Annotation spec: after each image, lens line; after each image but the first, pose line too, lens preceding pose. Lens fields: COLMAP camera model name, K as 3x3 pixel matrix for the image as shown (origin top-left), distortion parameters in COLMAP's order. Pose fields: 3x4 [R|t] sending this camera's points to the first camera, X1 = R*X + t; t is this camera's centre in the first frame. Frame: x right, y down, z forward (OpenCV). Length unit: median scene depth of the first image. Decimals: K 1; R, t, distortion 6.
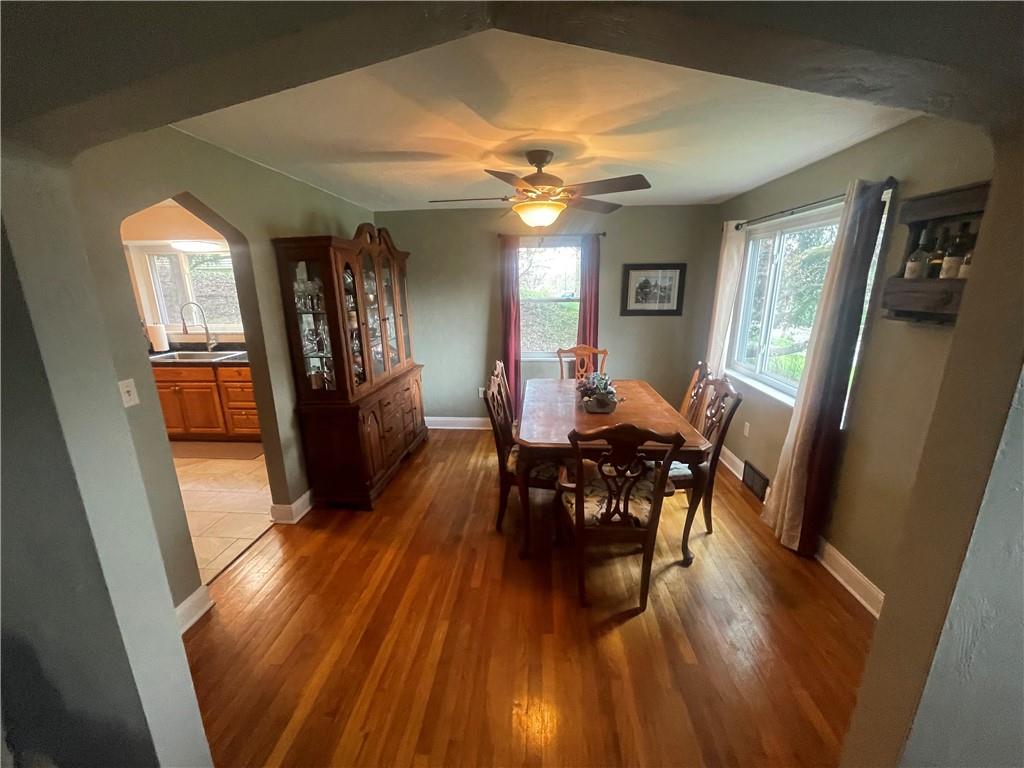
lens RADIAL K [[415.3, 0, 520.9], [0, 415.3, 391.4], [0, 0, 1]] dist [0.003301, 0.000678]
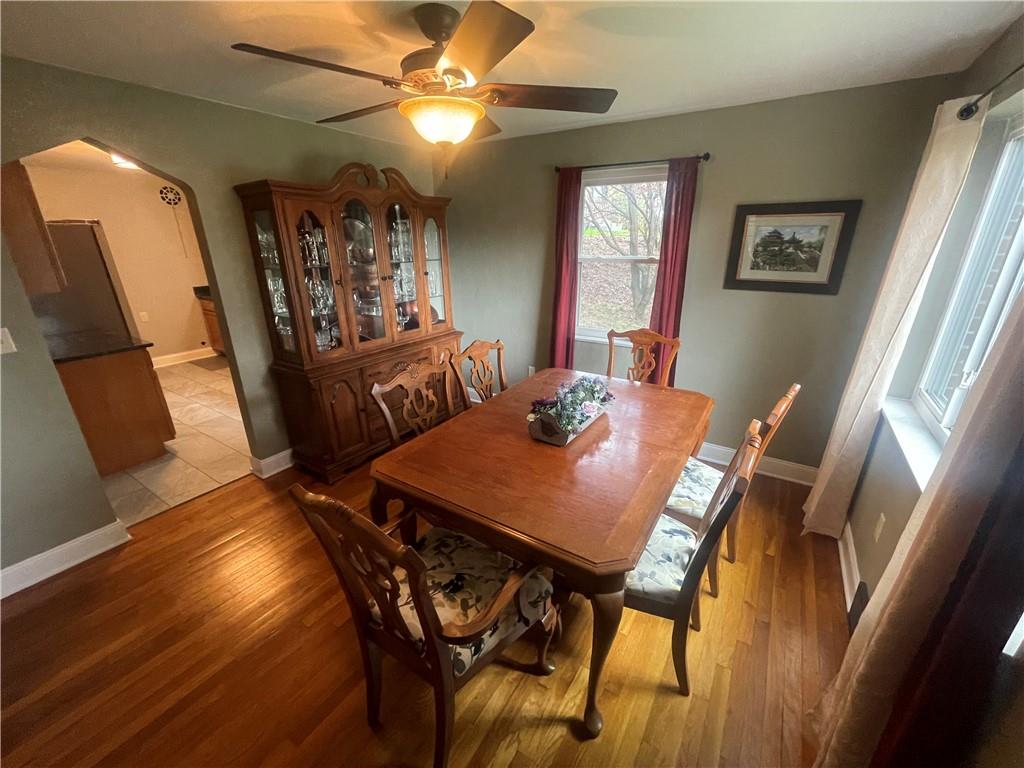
lens RADIAL K [[415.3, 0, 515.7], [0, 415.3, 390.7], [0, 0, 1]] dist [0.003301, 0.000678]
pose [[0.872963, 0.173389, -0.455929, 0.286377], [-0.125293, 0.983036, 0.133949, -0.073251], [0.471420, -0.059807, 0.879879, 0.273613]]
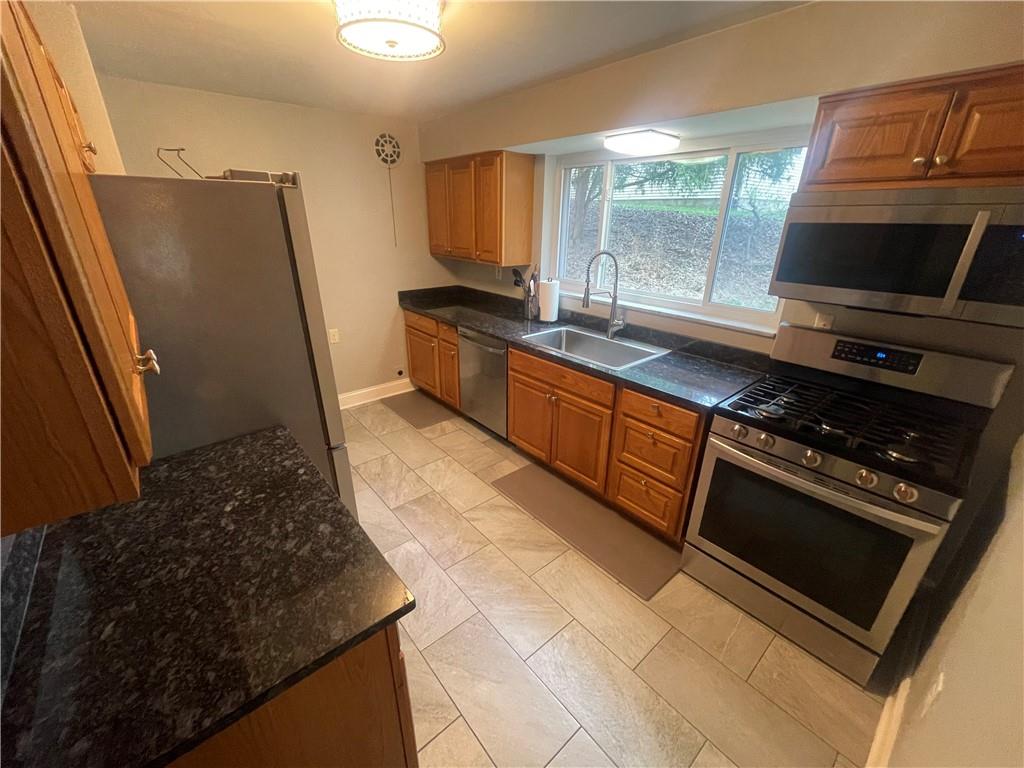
lens RADIAL K [[415.3, 0, 511.4], [0, 415.3, 385.2], [0, 0, 1]] dist [0.003301, 0.000678]
pose [[0.694757, 0.285991, -0.659941, -0.455569], [-0.198047, 0.958145, 0.206725, -0.129144], [0.691441, -0.012924, 0.722317, 0.500074]]
